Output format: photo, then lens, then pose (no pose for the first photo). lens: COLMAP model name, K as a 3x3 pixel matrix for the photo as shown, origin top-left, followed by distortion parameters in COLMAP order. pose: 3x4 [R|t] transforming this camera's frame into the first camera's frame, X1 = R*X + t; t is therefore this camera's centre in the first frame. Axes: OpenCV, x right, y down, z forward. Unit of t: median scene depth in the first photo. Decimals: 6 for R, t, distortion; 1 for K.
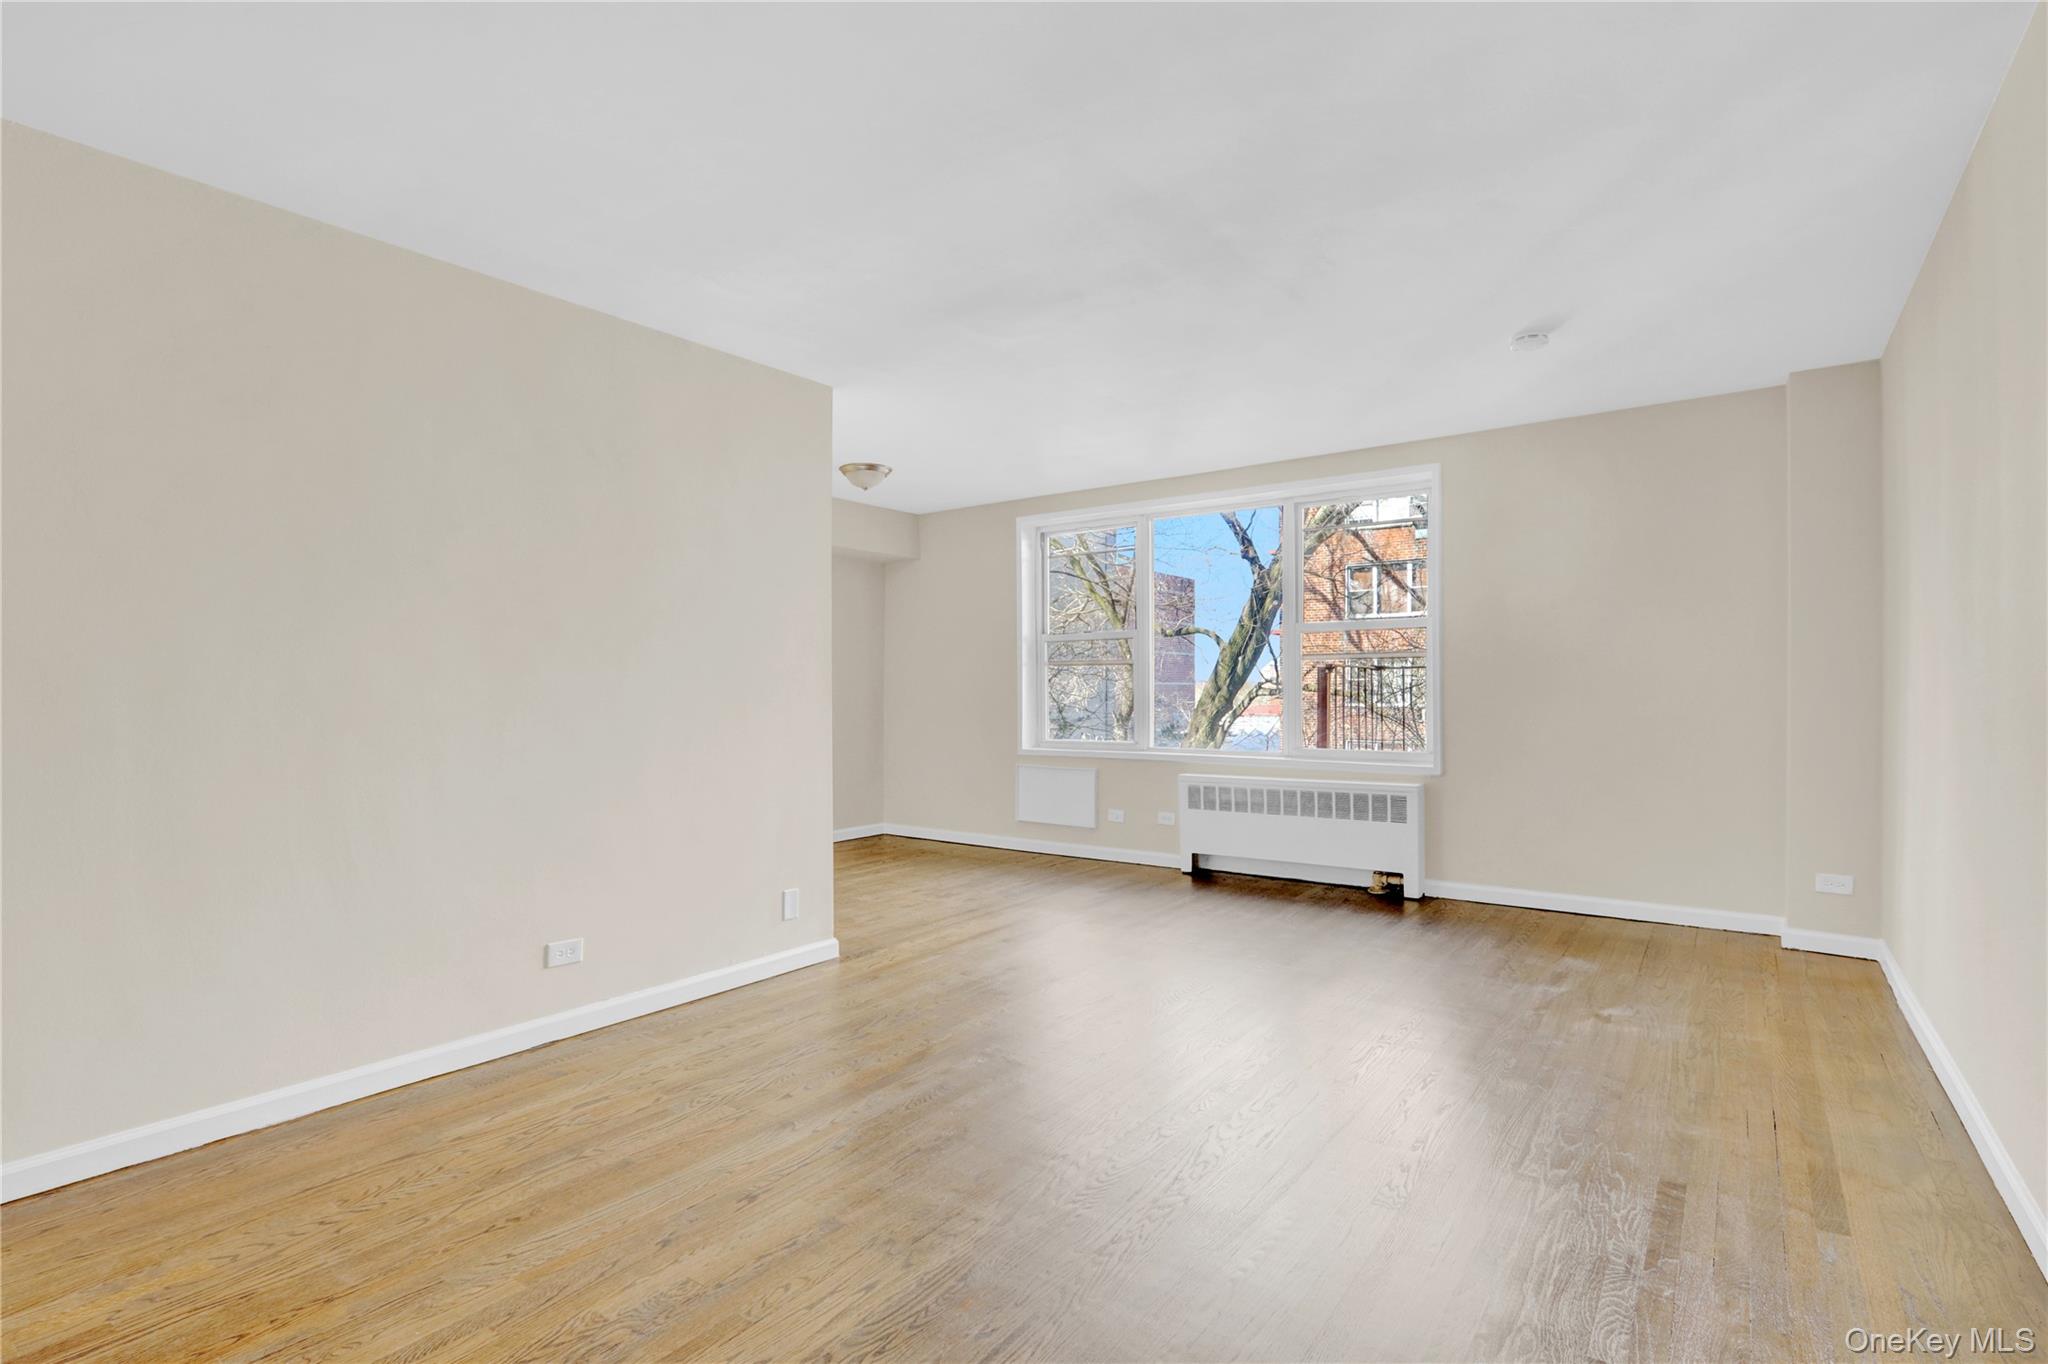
lens RADIAL K [[991.9, 0, 995.3], [0, 991.9, 720.7], [0, 0, 1]] dist [-0.015592, 0.000371]
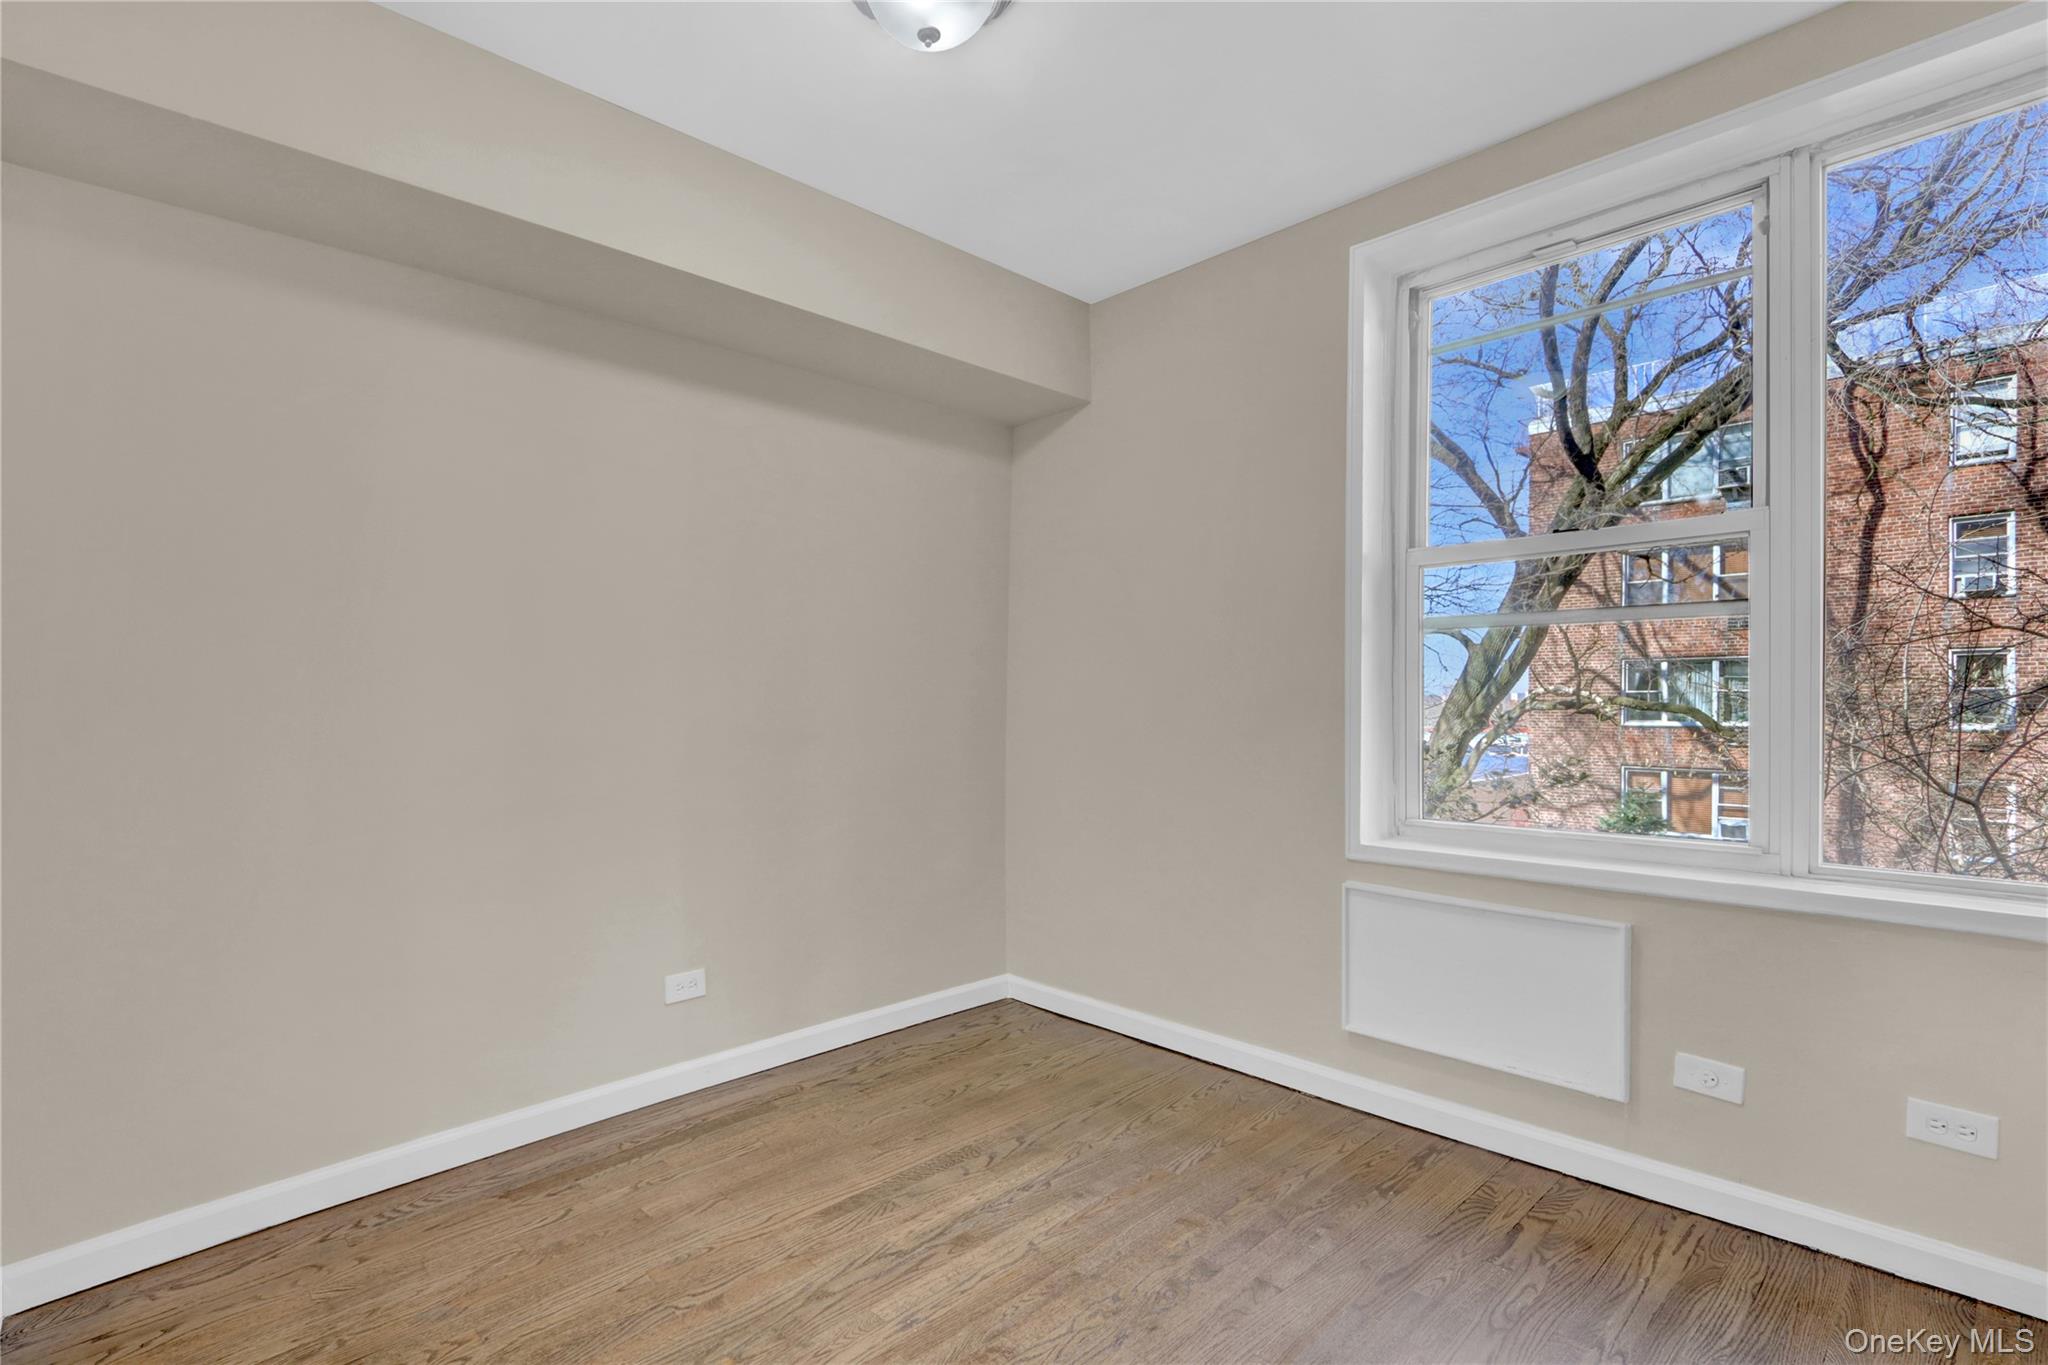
lens RADIAL K [[940.6, 0, 985.1], [0, 940.6, 689.4], [0, 0, 1]] dist [-0.018674, 0.003788]
pose [[0.982020, 0.006214, -0.188676, -0.059818], [-0.014686, 0.998944, -0.043533, -0.014605], [0.188206, 0.045521, 0.981074, 0.753217]]
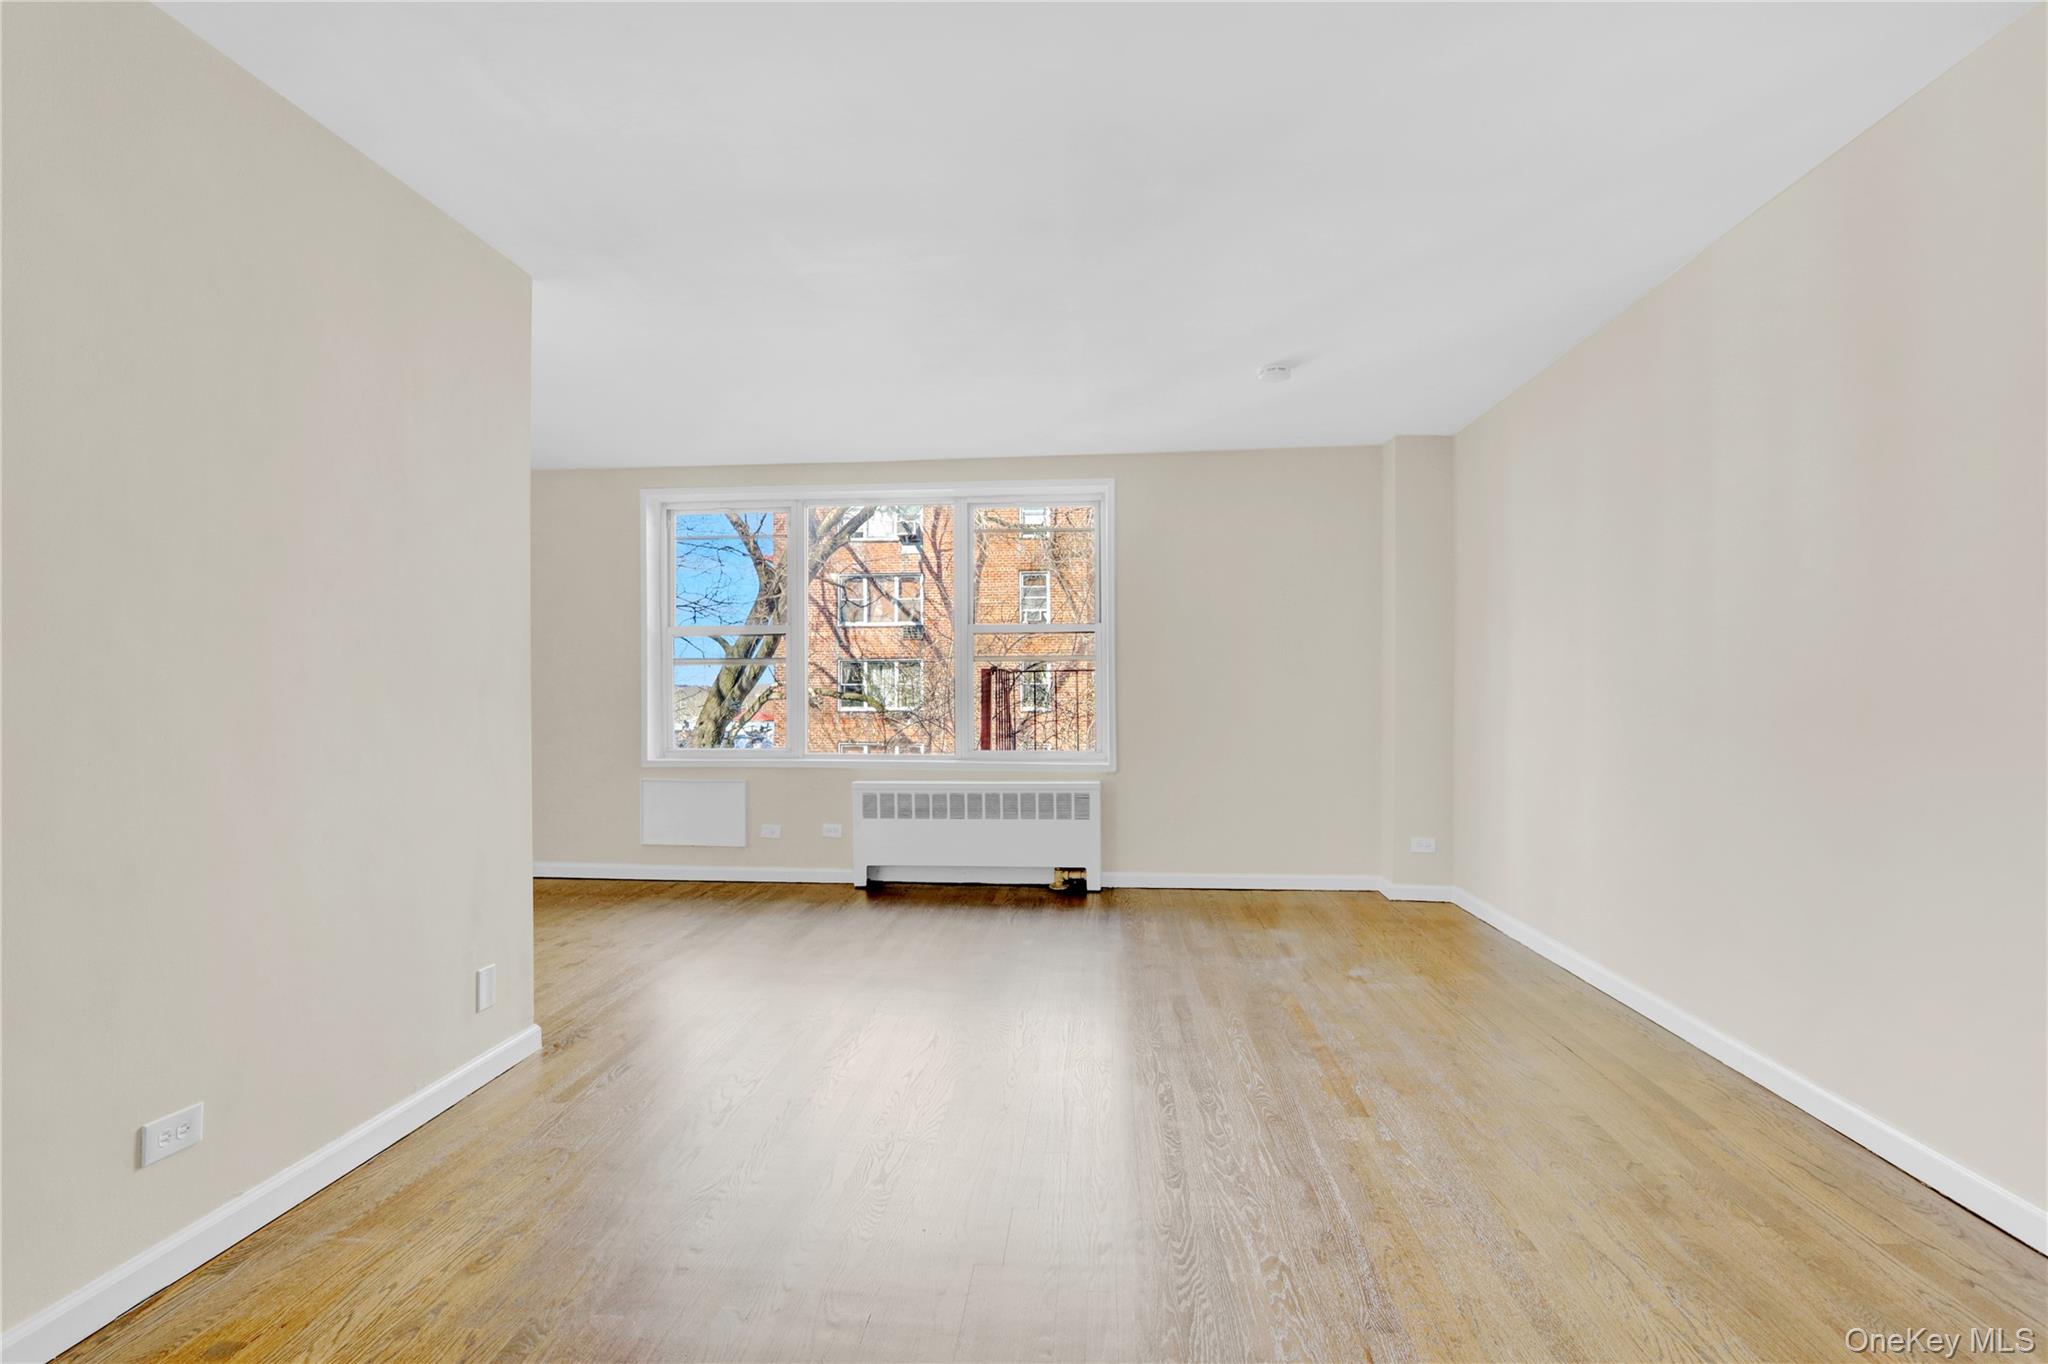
lens RADIAL K [[982.6, 0, 1010.0], [0, 982.6, 714.8], [0, 0, 1]] dist [-0.022517, 0.005925]
pose [[0.848606, -0.008267, 0.528961, -0.187562], [0.014374, 0.999869, -0.007434, 0.000043], [-0.528830, 0.013912, 0.848614, 0.150487]]
